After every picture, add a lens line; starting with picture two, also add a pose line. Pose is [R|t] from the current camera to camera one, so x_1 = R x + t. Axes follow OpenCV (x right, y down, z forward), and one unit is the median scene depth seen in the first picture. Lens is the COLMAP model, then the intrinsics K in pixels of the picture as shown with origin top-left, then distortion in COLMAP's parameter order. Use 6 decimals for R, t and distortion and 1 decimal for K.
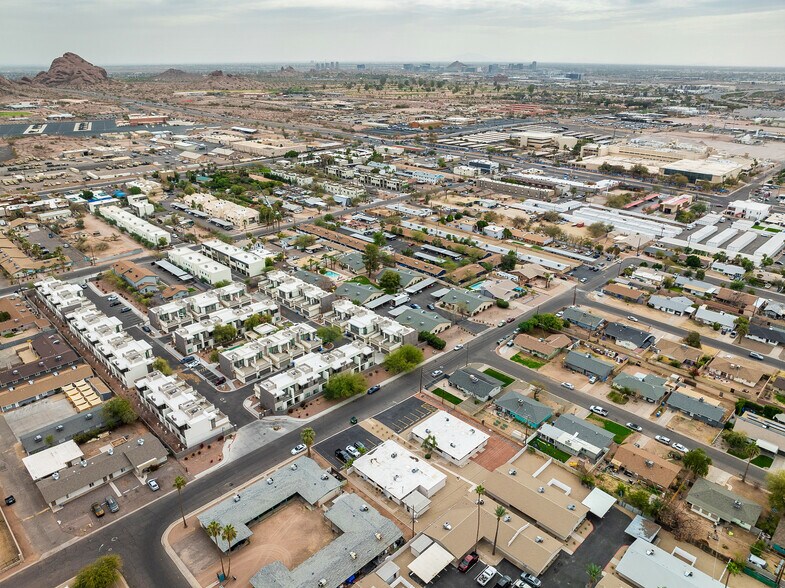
lens RADIAL K [[555.3, 0, 389.4], [0, 555.3, 293.6], [0, 0, 1]] dist [-0.032219, -0.004538]
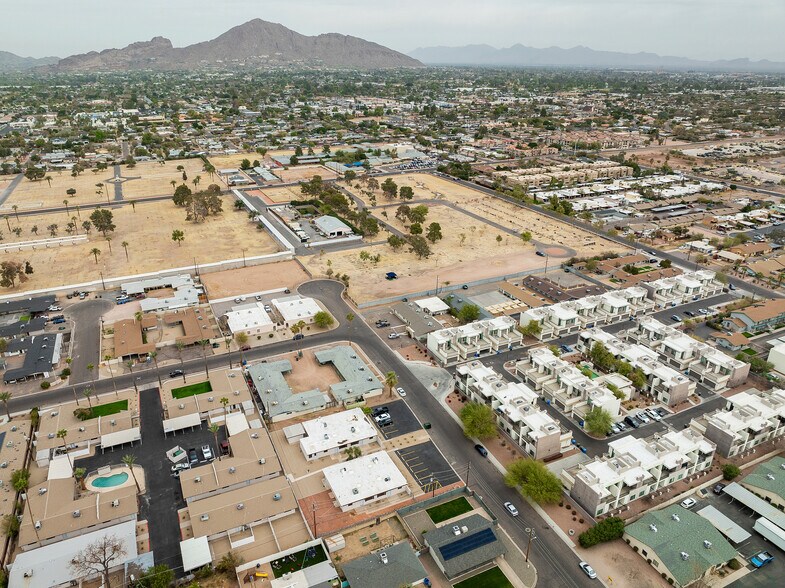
lens RADIAL K [[555.3, 0, 389.4], [0, 555.3, 293.6], [0, 0, 1]] dist [-0.032219, -0.004538]
pose [[-0.340697, 0.369088, -0.864696, 0.602414], [-0.369630, 0.793075, 0.484155, -0.339117], [0.864465, 0.484568, -0.133773, 0.805197]]
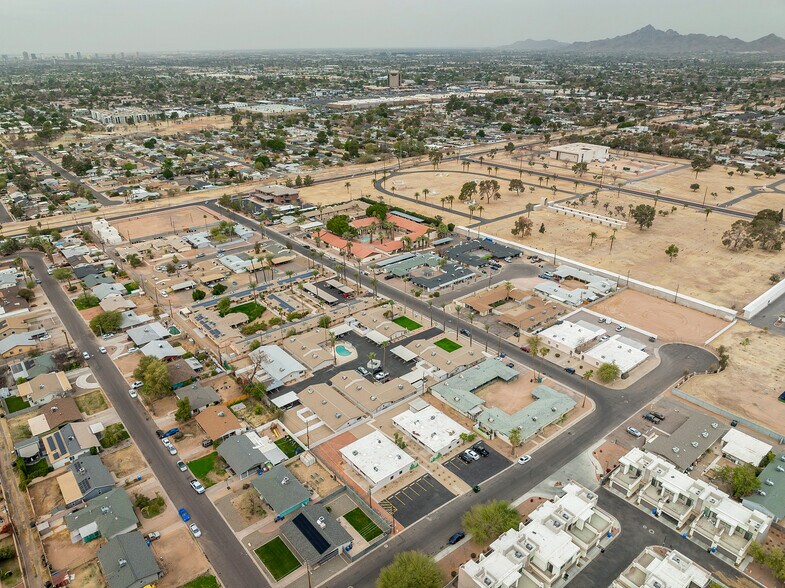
lens RADIAL K [[555.3, 0, 389.4], [0, 555.3, 293.6], [0, 0, 1]] dist [-0.032219, -0.004538]
pose [[-0.995598, -0.038863, 0.085287, 0.010391], [0.037102, 0.672218, 0.739423, -0.550173], [-0.086067, 0.739332, -0.667817, 1.156768]]
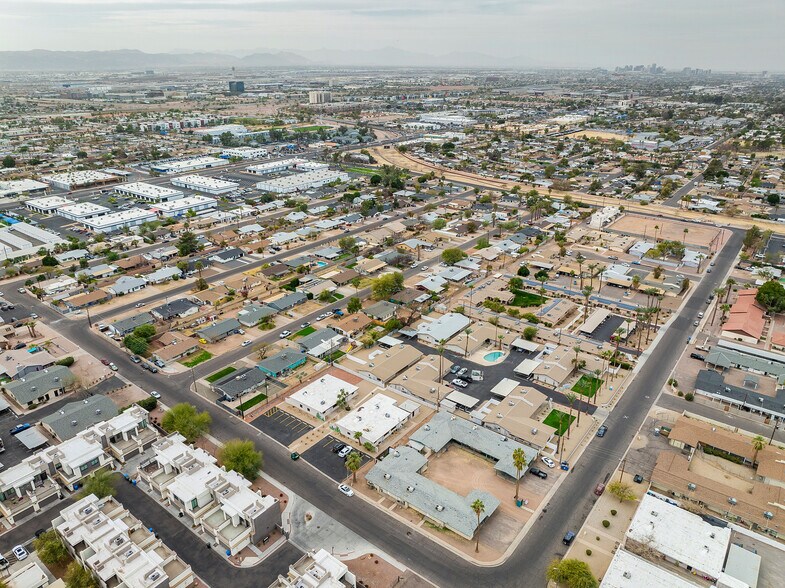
lens RADIAL K [[555.3, 0, 389.4], [0, 555.3, 293.6], [0, 0, 1]] dist [-0.032219, -0.004538]
pose [[-0.128060, -0.389412, 0.912118, -0.681968], [0.392177, 0.824847, 0.407215, -0.254656], [-0.910932, 0.409860, 0.047089, 0.591230]]
